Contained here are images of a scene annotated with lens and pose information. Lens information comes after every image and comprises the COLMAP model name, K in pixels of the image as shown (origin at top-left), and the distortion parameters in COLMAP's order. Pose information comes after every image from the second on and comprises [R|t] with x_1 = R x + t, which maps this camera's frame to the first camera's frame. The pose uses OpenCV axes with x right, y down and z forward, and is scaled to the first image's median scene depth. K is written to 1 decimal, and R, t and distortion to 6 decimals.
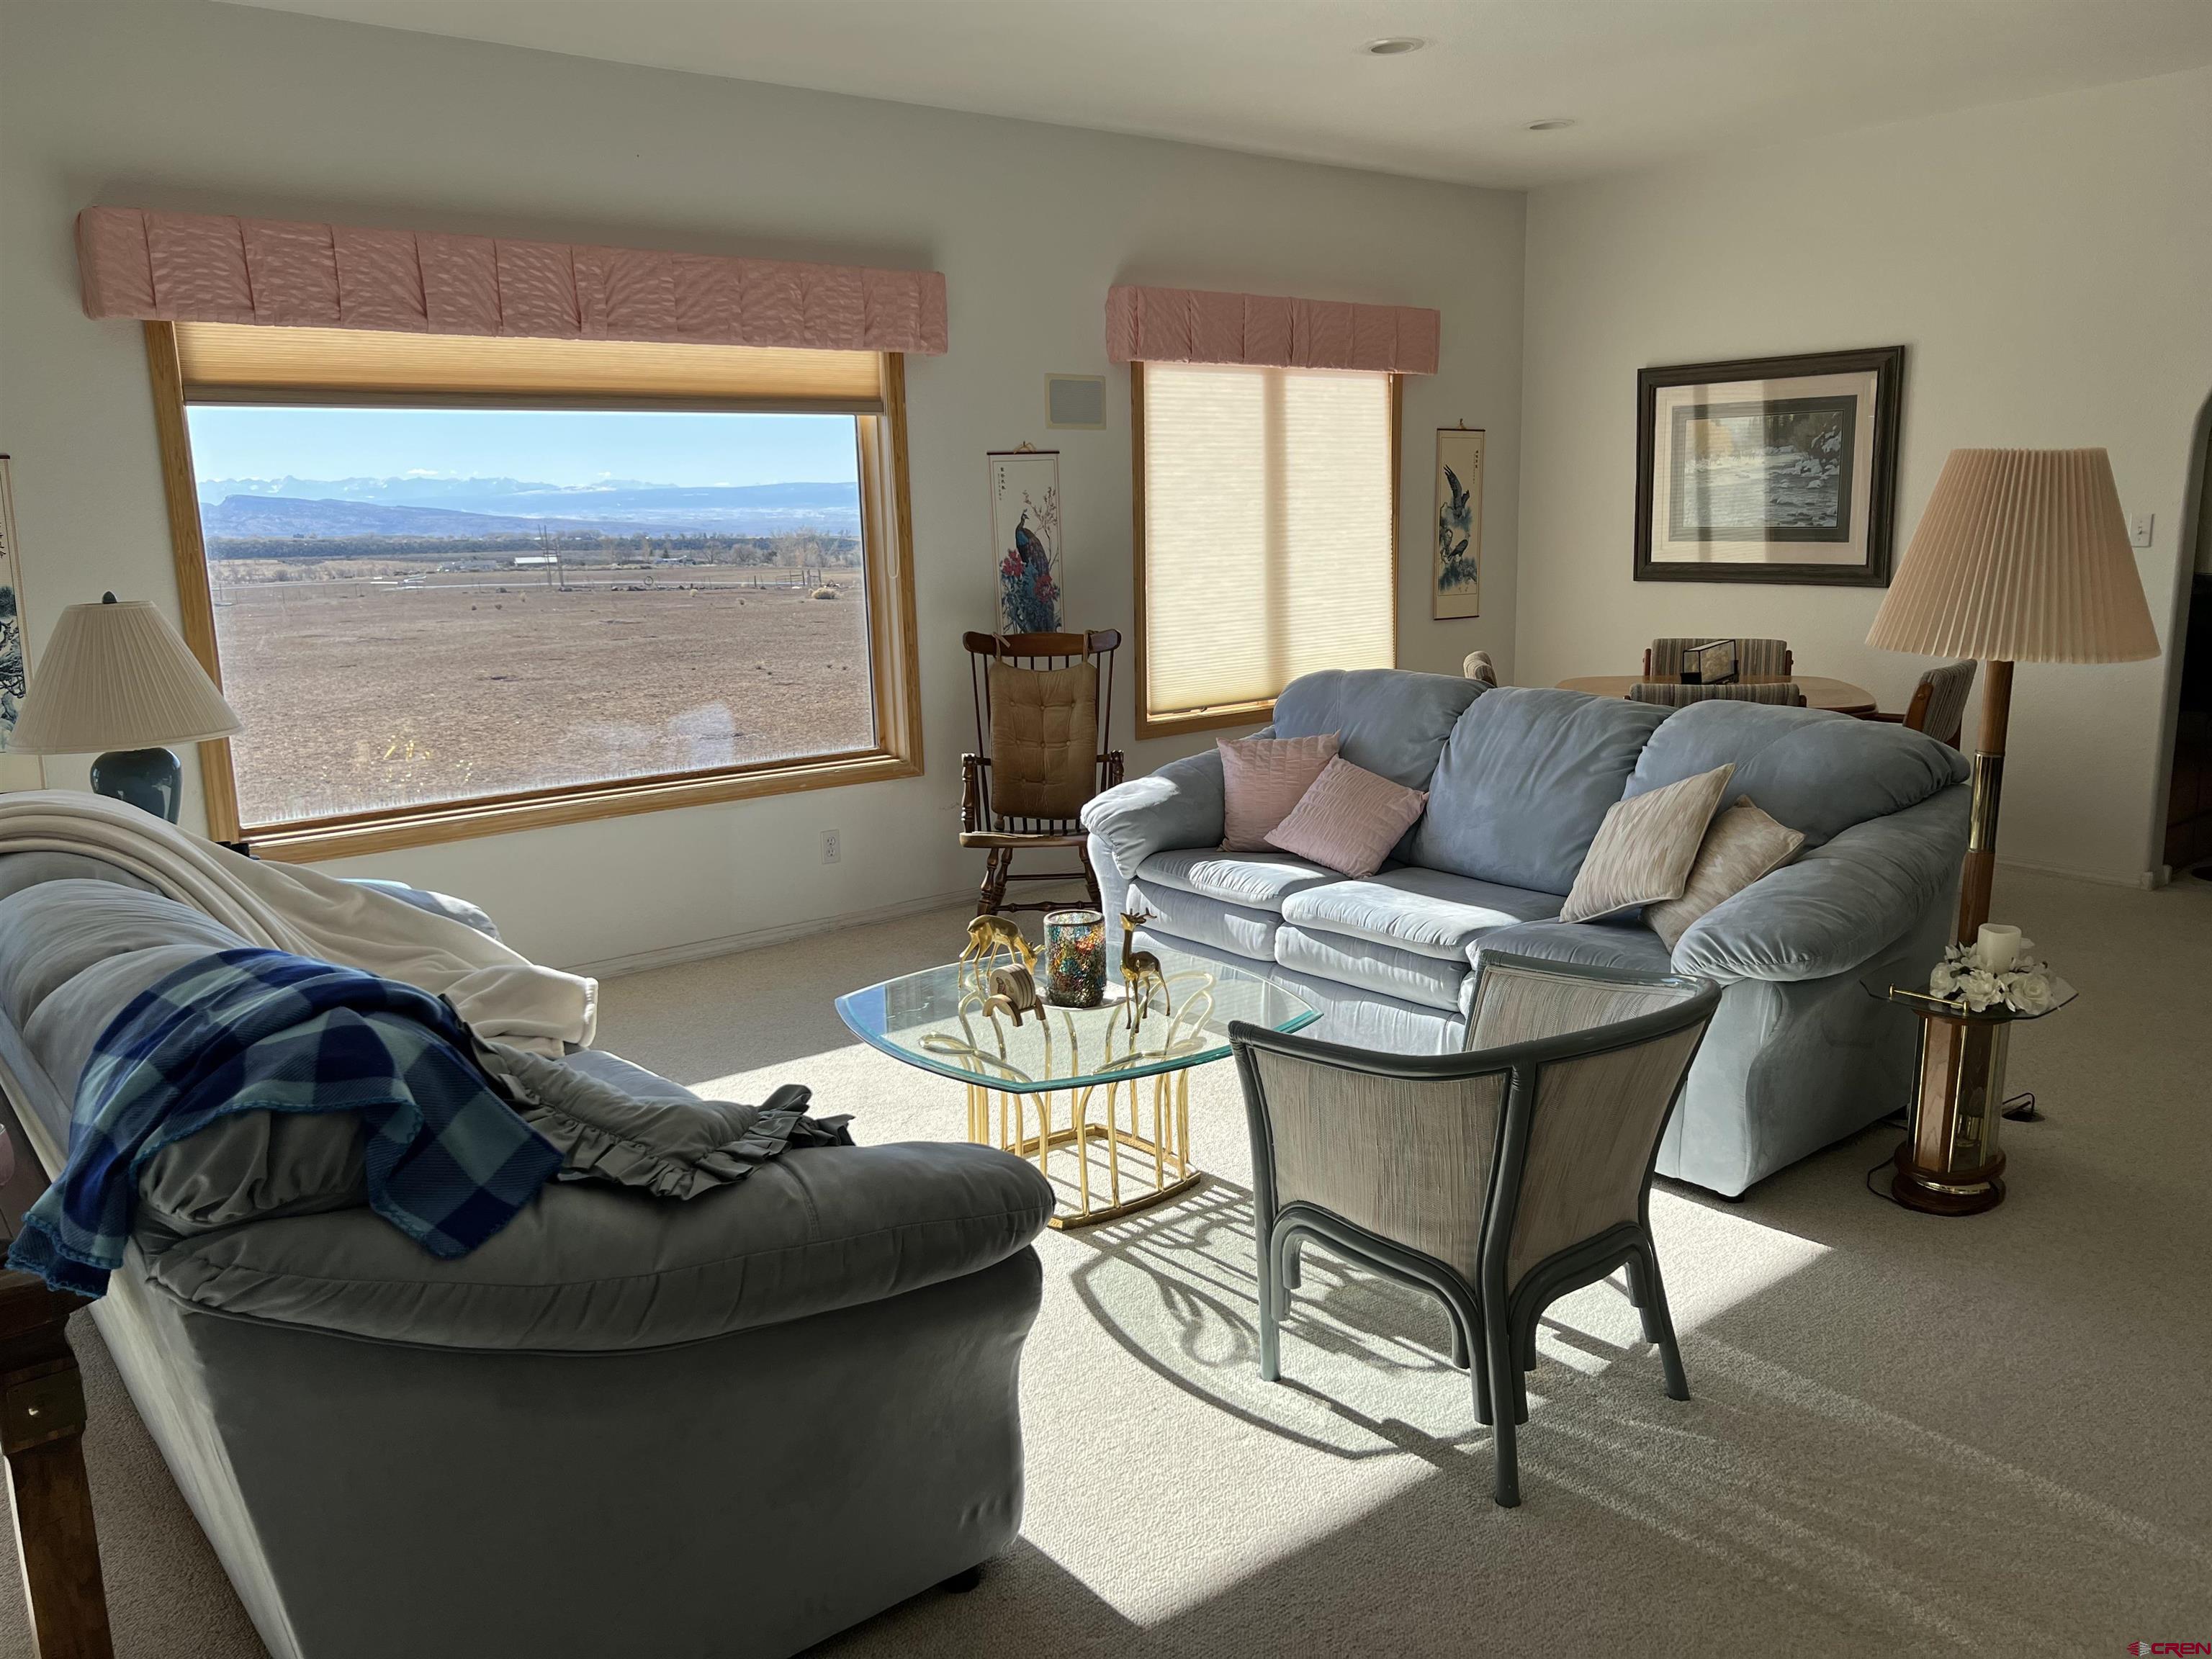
lens RADIAL K [[1678.6, 0, 1109.1], [0, 1678.6, 827.9], [0, 0, 1]] dist [0.000700, -0.014702]
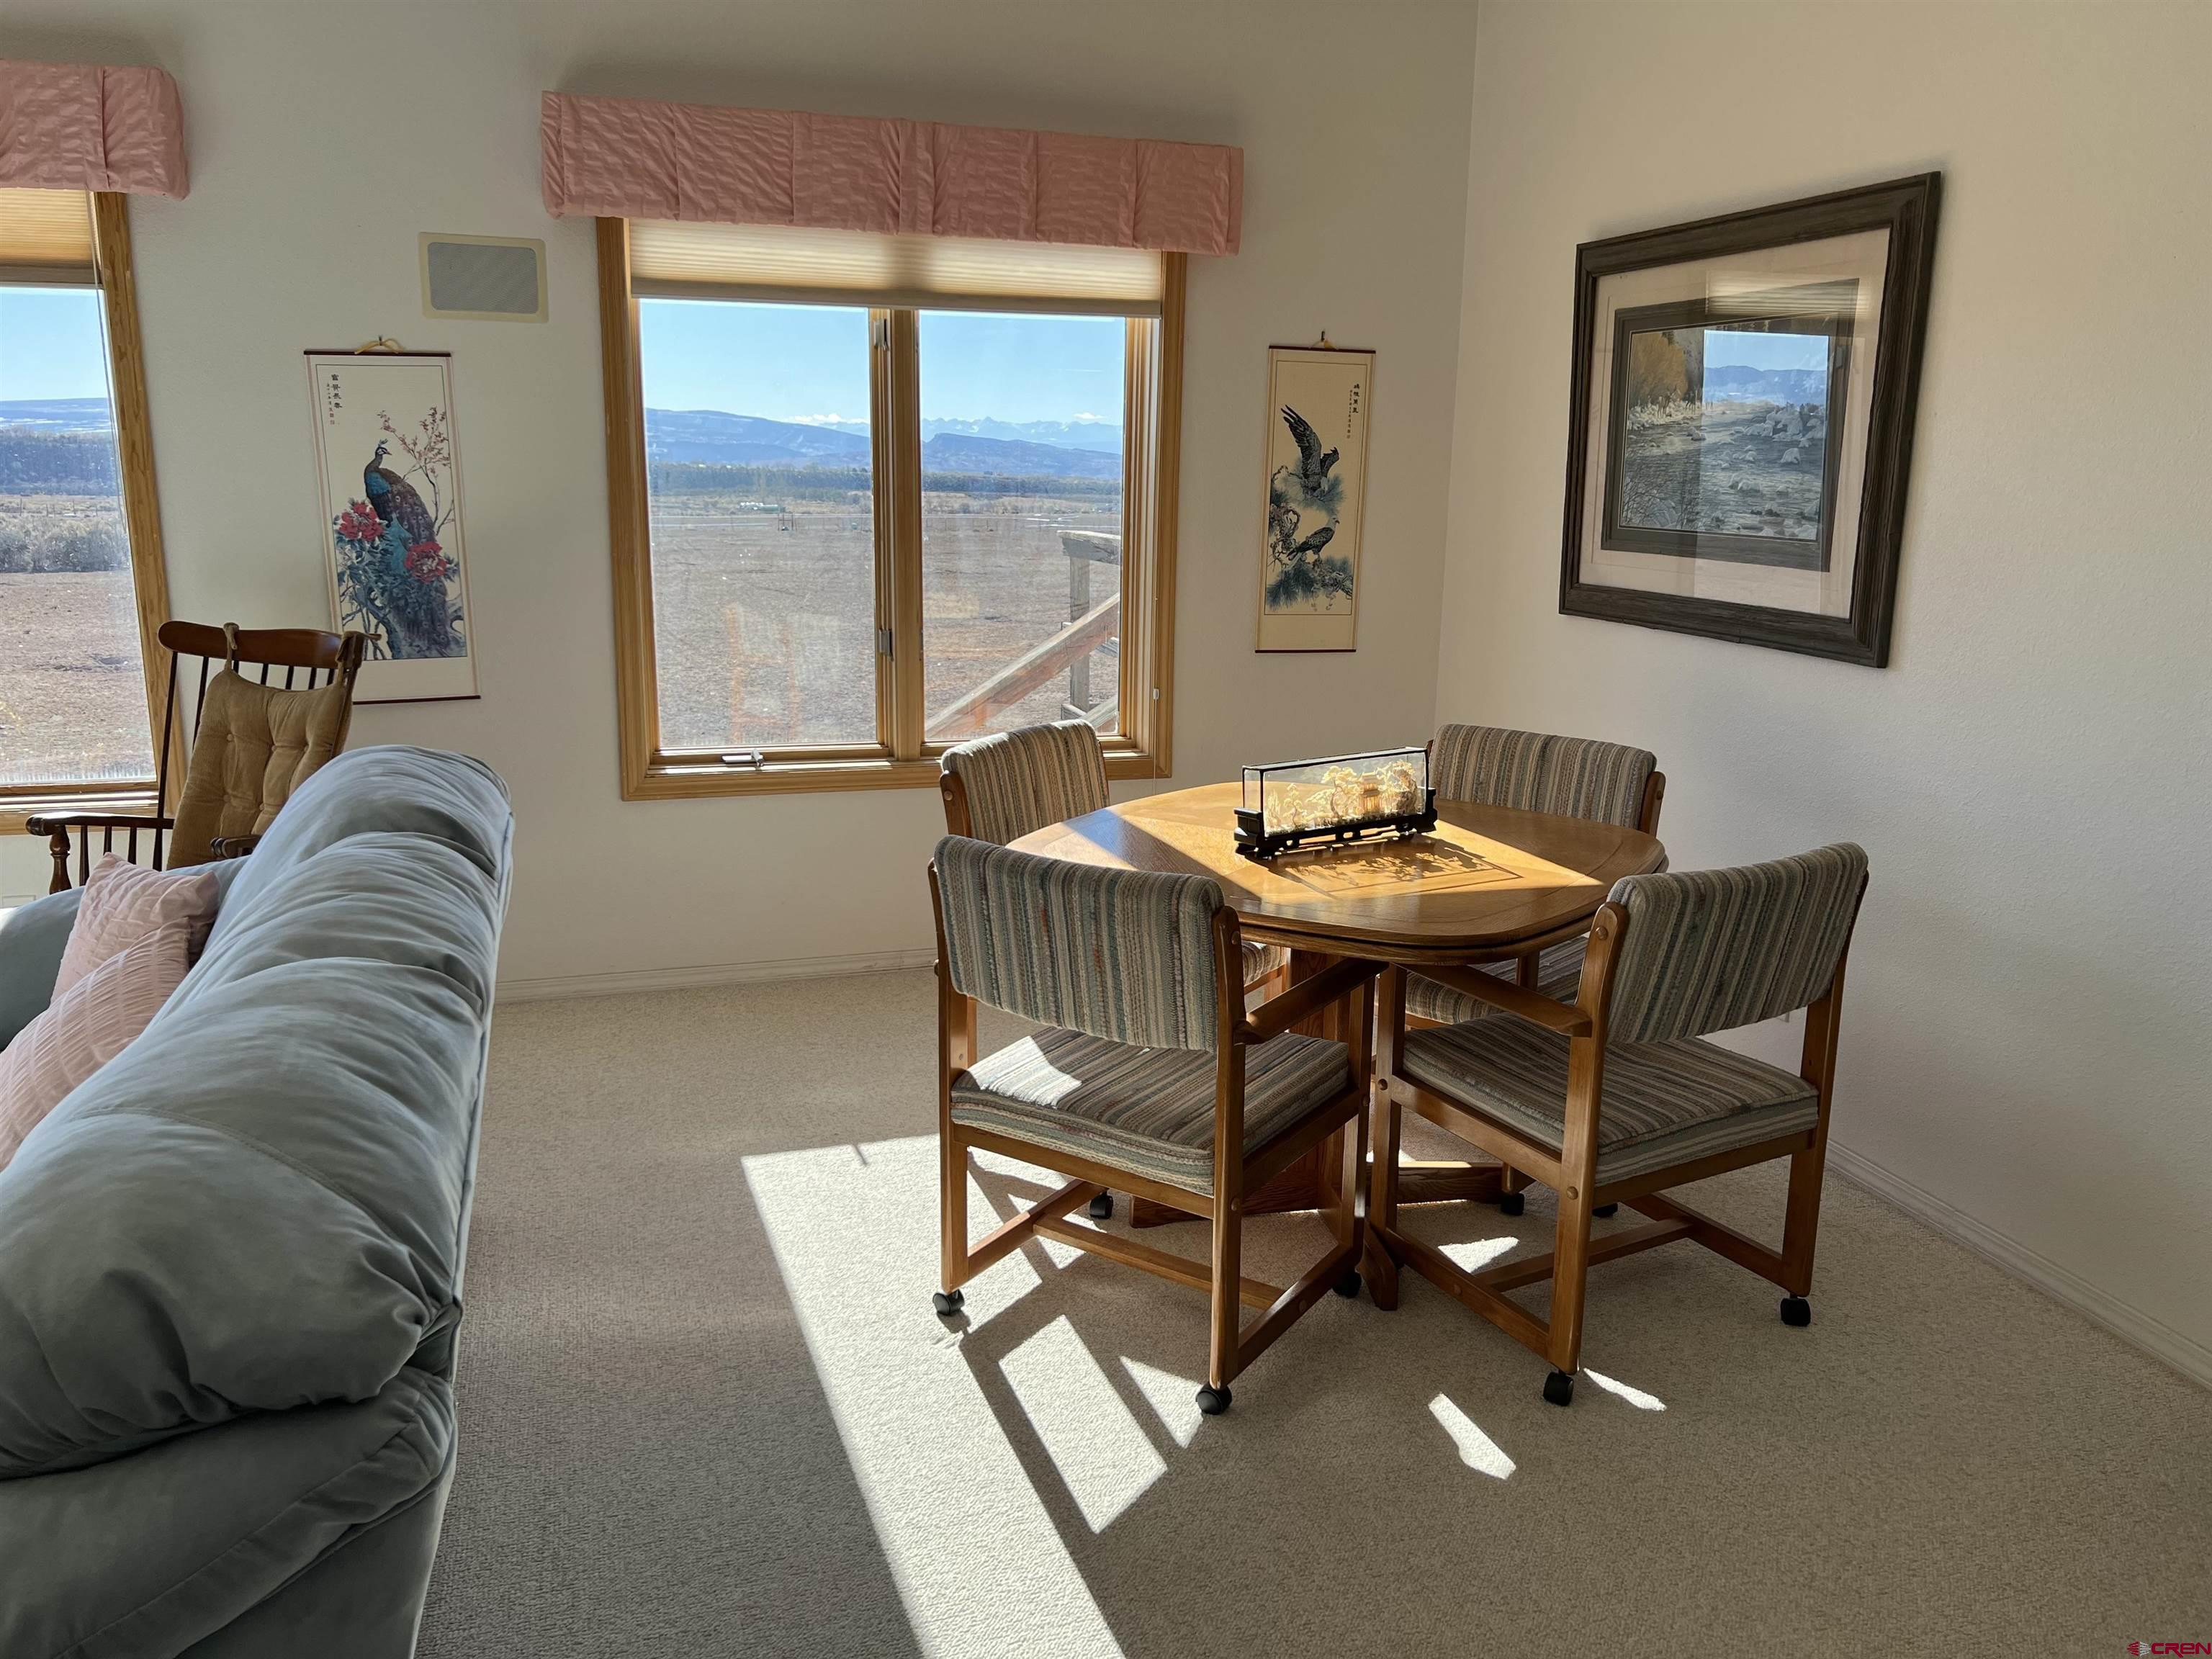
lens RADIAL K [[1678.6, 0, 1105.7], [0, 1678.6, 828.5], [0, 0, 1]] dist [0.000700, -0.014702]
pose [[0.928587, 0.119776, -0.351254, 0.440585], [-0.111375, 0.992799, 0.044104, -0.094250], [0.354007, -0.001834, 0.935241, 0.461327]]
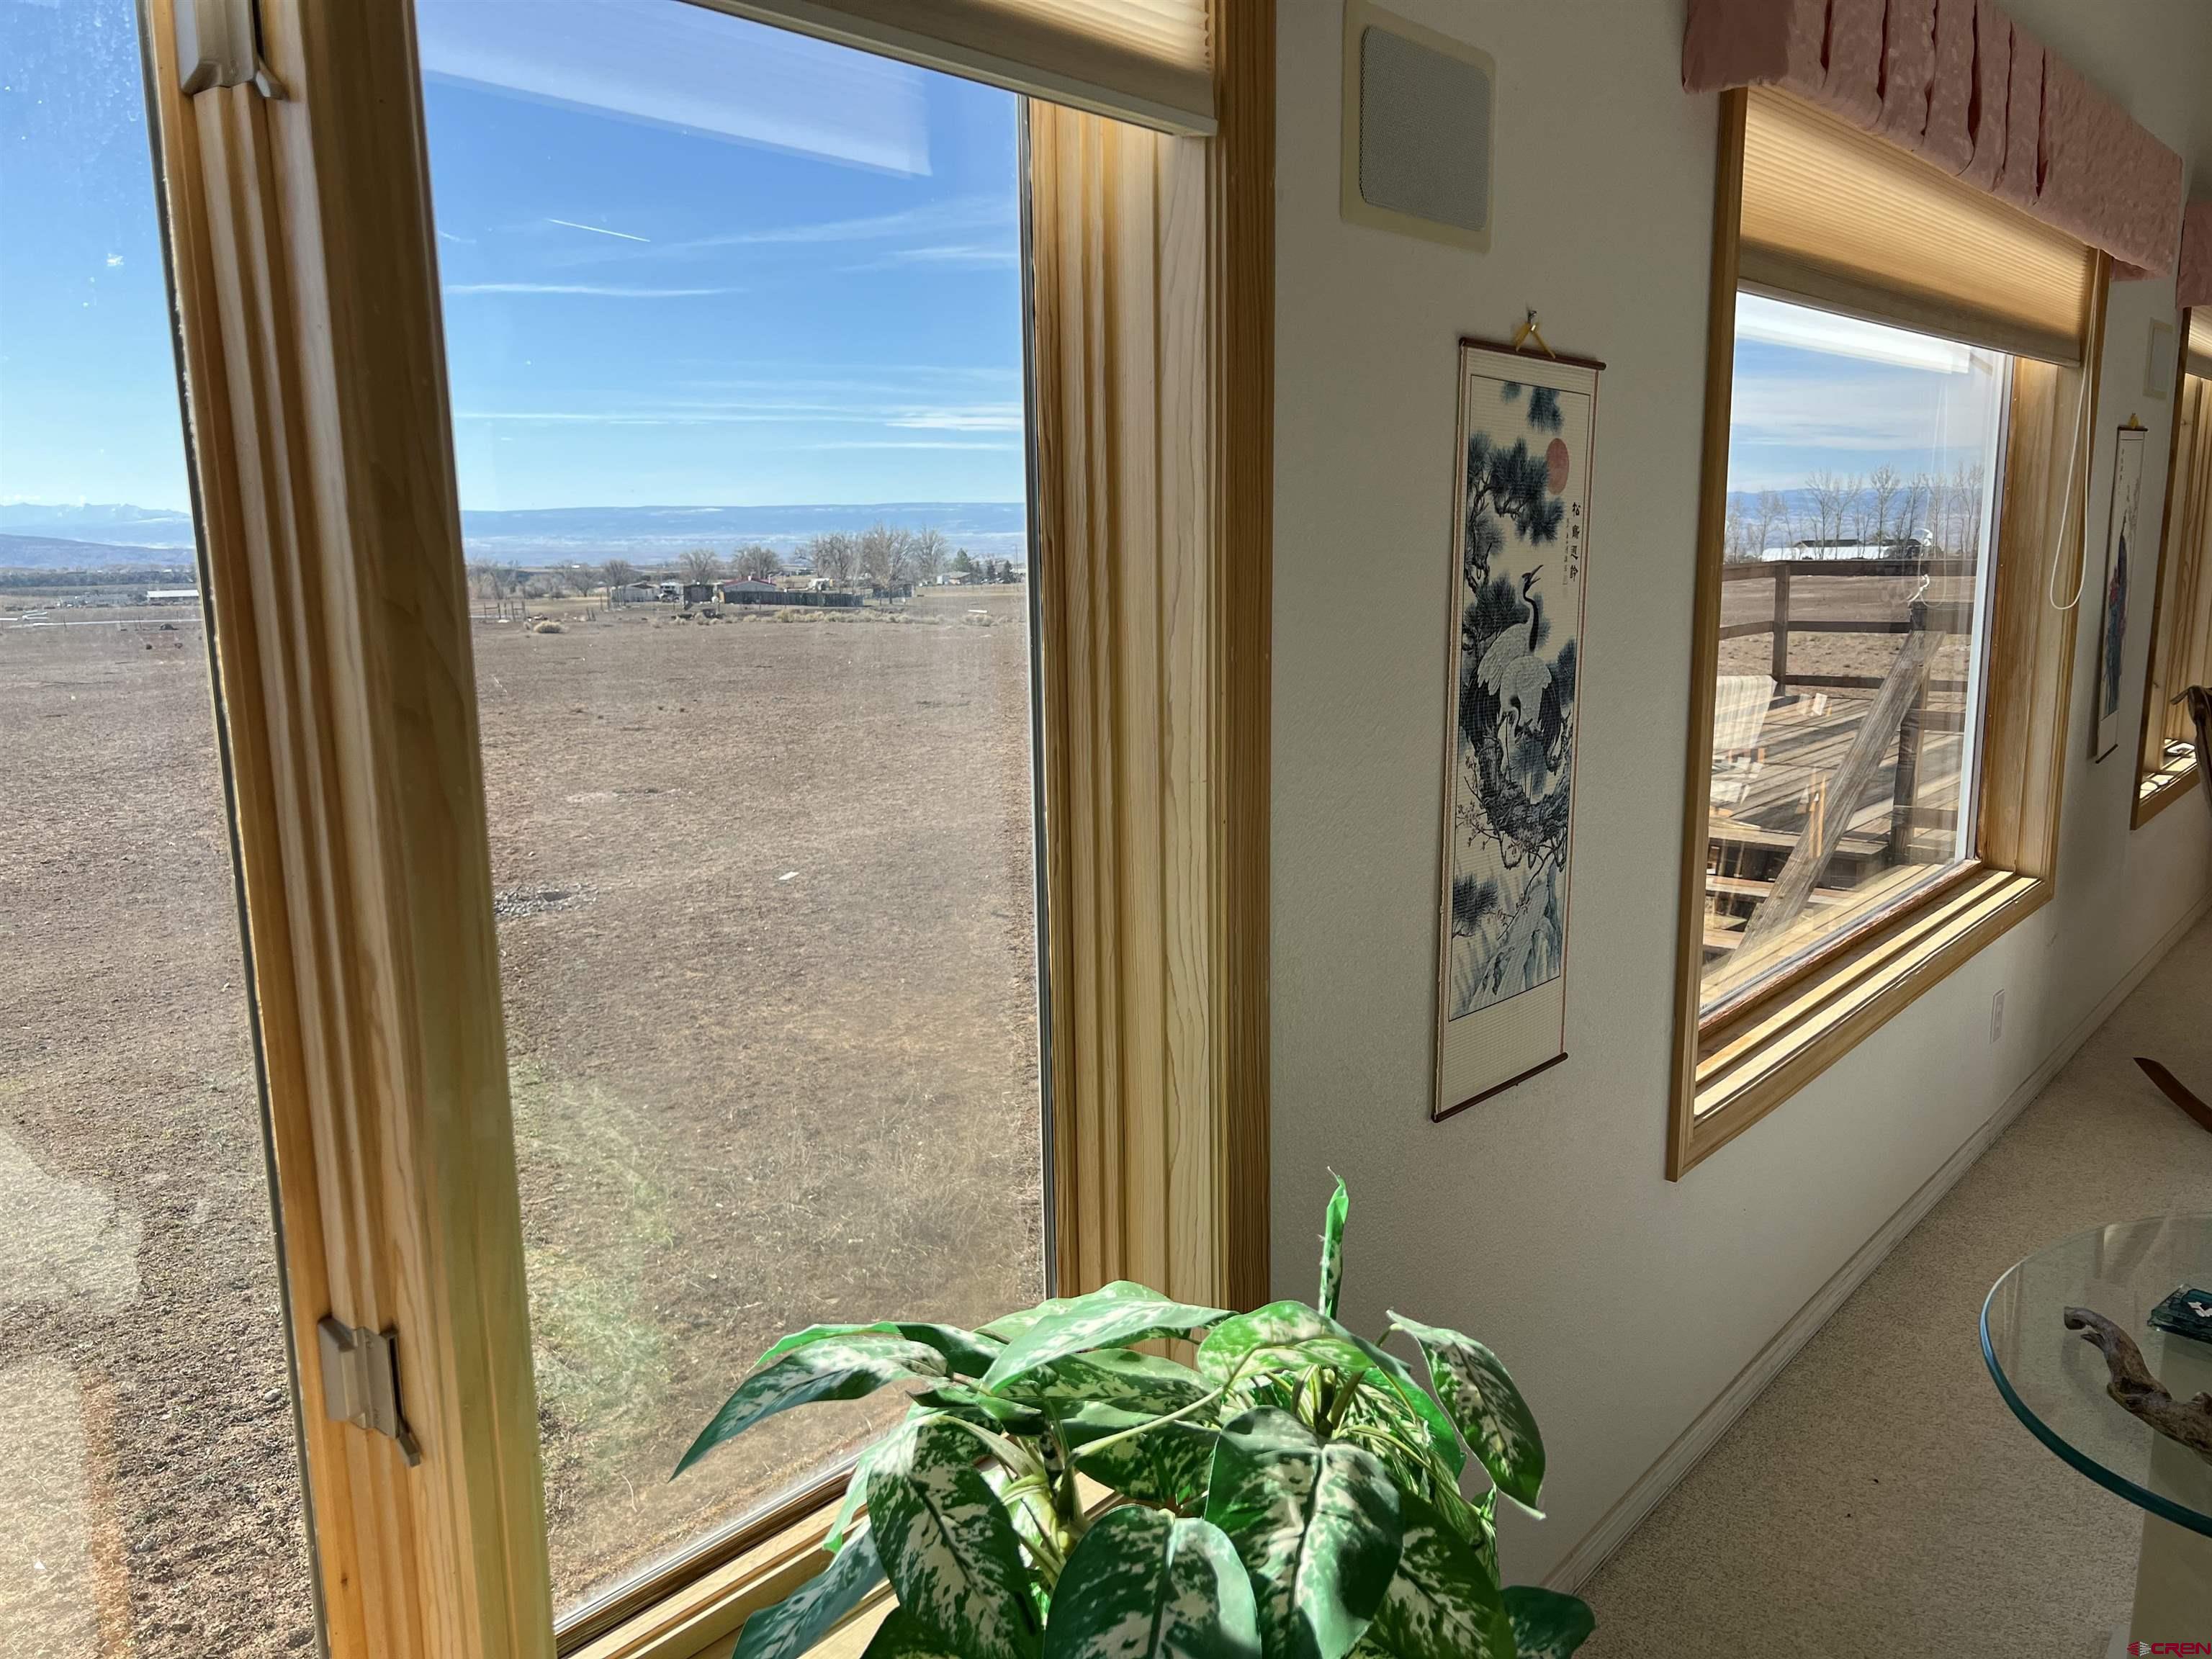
lens RADIAL K [[1678.6, 0, 1105.2], [0, 1678.6, 839.0], [0, 0, 1]] dist [0.000700, -0.014702]
pose [[0.983163, -0.030027, 0.180248, -0.566671], [0.032057, 0.999451, -0.008358, -0.056895], [-0.179898, 0.013996, 0.983586, 0.359999]]
